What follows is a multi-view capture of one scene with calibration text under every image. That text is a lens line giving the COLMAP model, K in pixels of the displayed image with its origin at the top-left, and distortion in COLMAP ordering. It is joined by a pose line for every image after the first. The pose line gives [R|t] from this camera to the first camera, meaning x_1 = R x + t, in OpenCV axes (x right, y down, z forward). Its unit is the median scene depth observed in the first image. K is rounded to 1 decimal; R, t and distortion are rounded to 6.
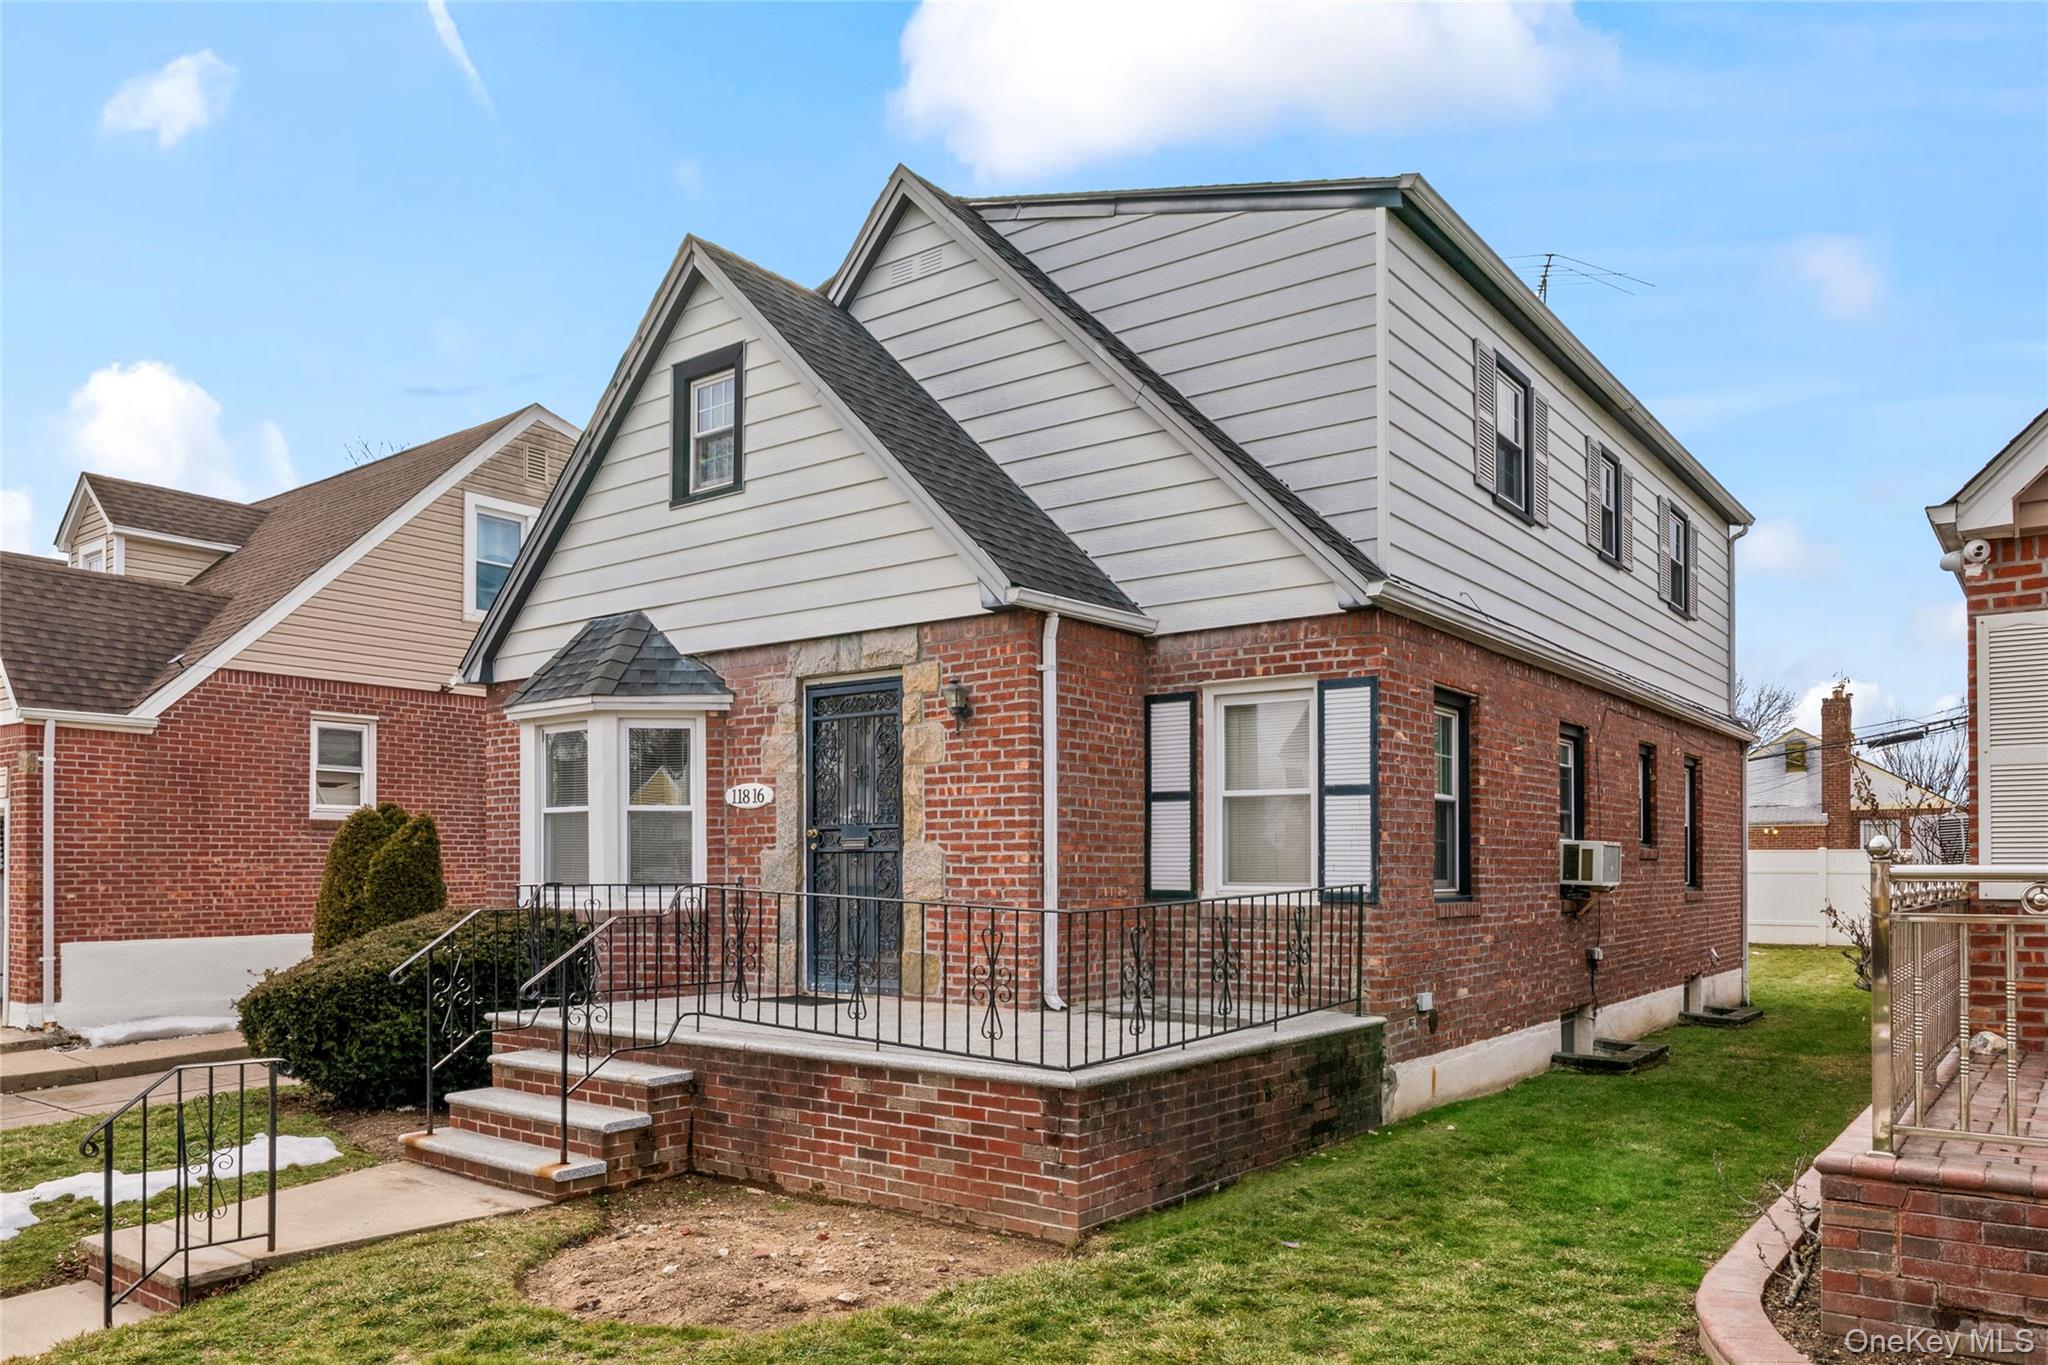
lens RADIAL K [[1451.5, 0, 1002.1], [0, 1451.5, 846.4], [0, 0, 1]] dist [-0.008832, 0.009647]
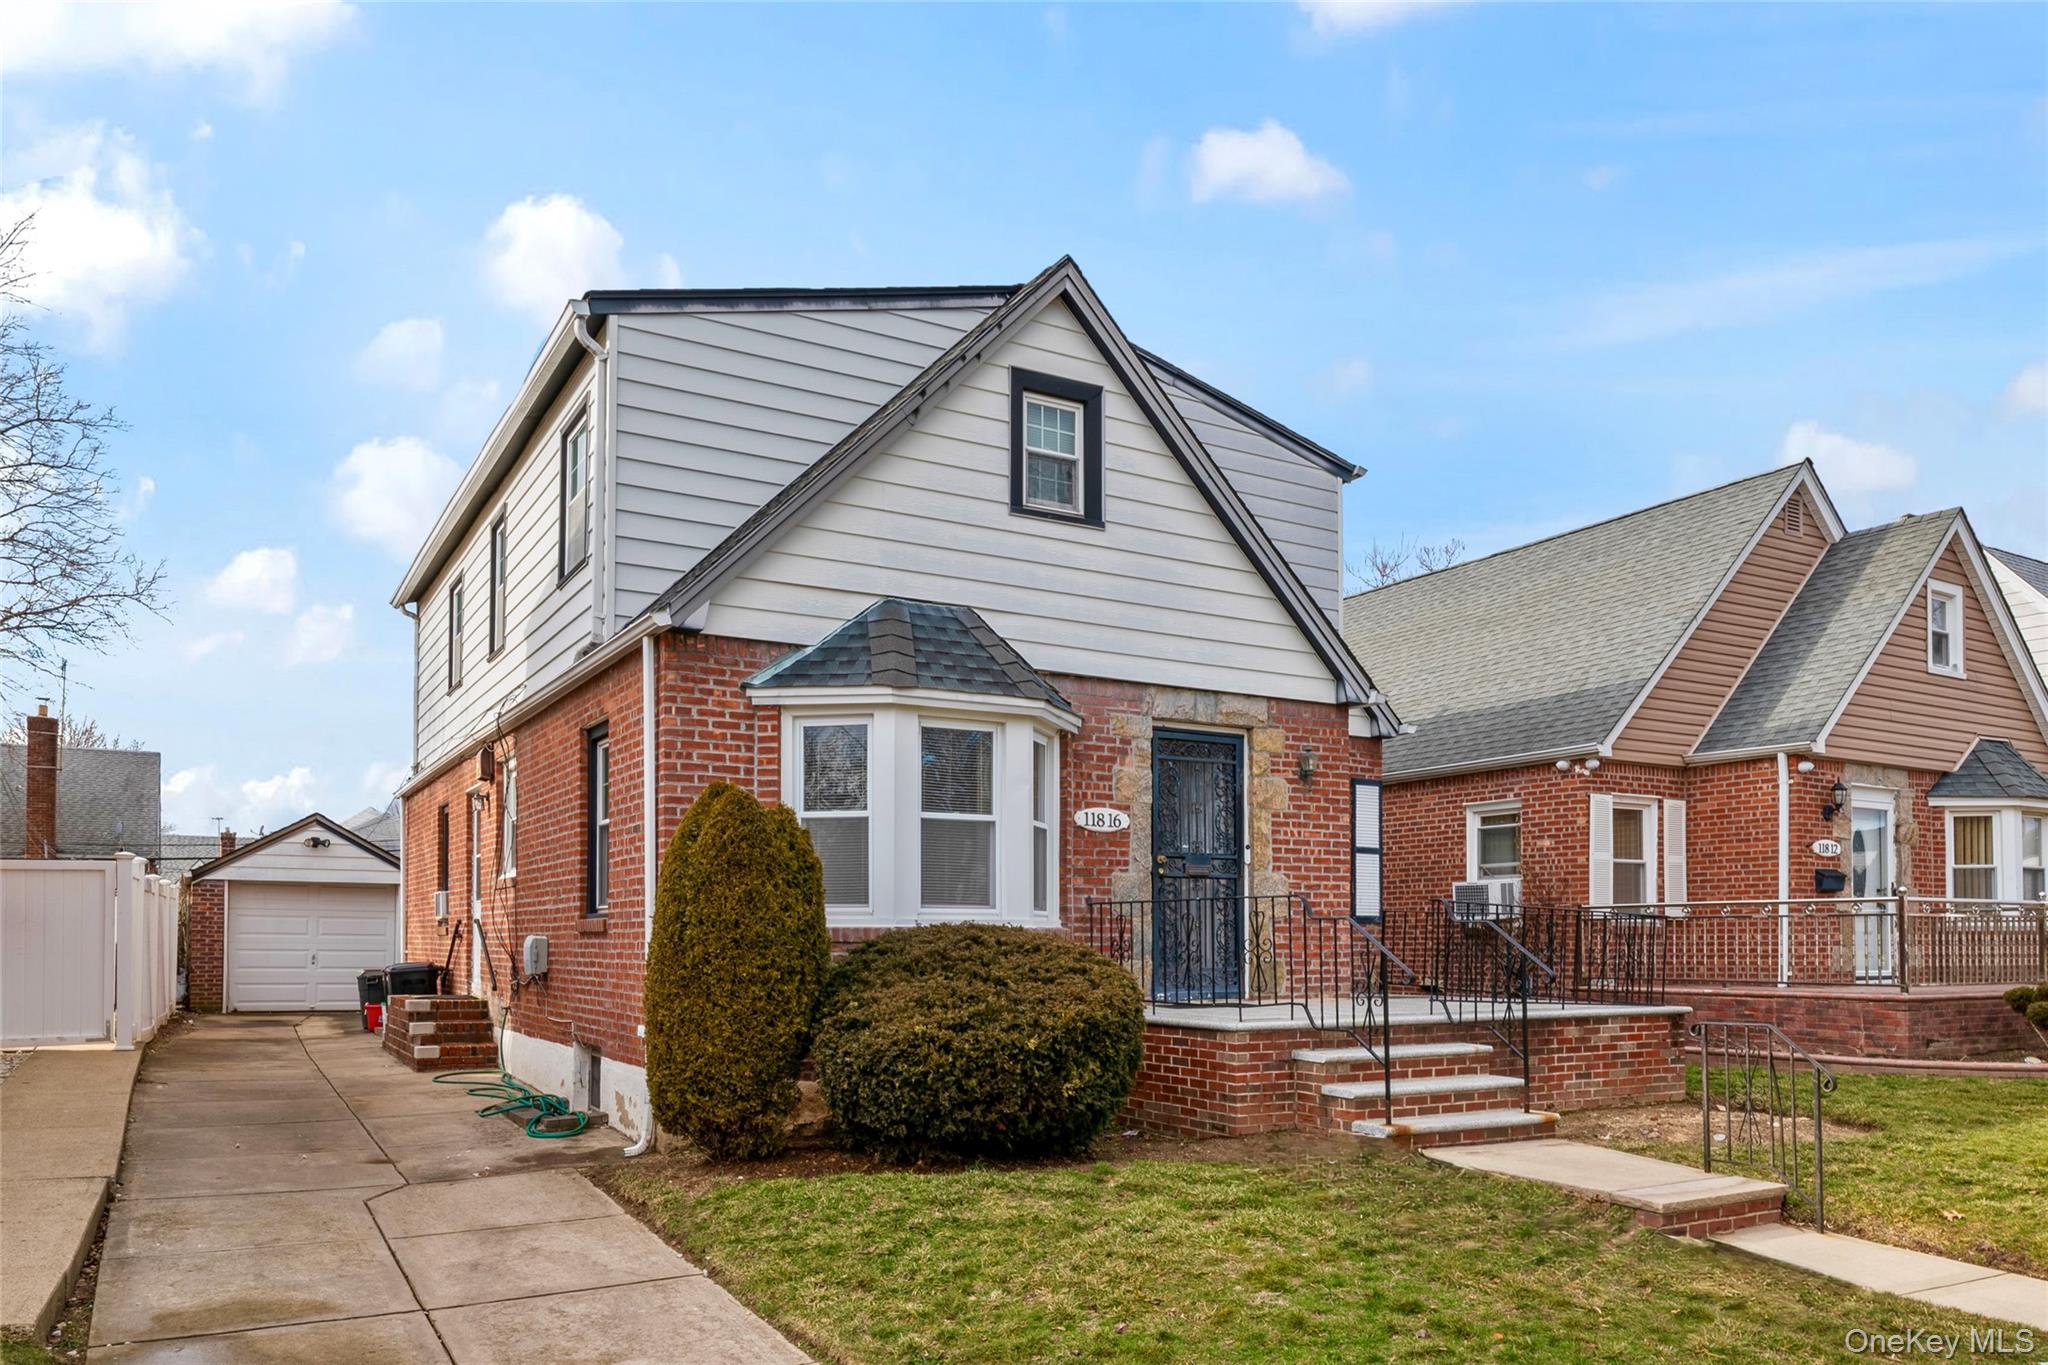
lens RADIAL K [[1451.5, 0, 1024.5], [0, 1451.5, 898.7], [0, 0, 1]] dist [-0.008832, 0.009647]
pose [[0.364254, 0.027857, 0.930883, -1.288316], [-0.014140, 0.999603, -0.024381, 0.053320], [-0.931192, -0.004282, 0.364503, 0.738632]]
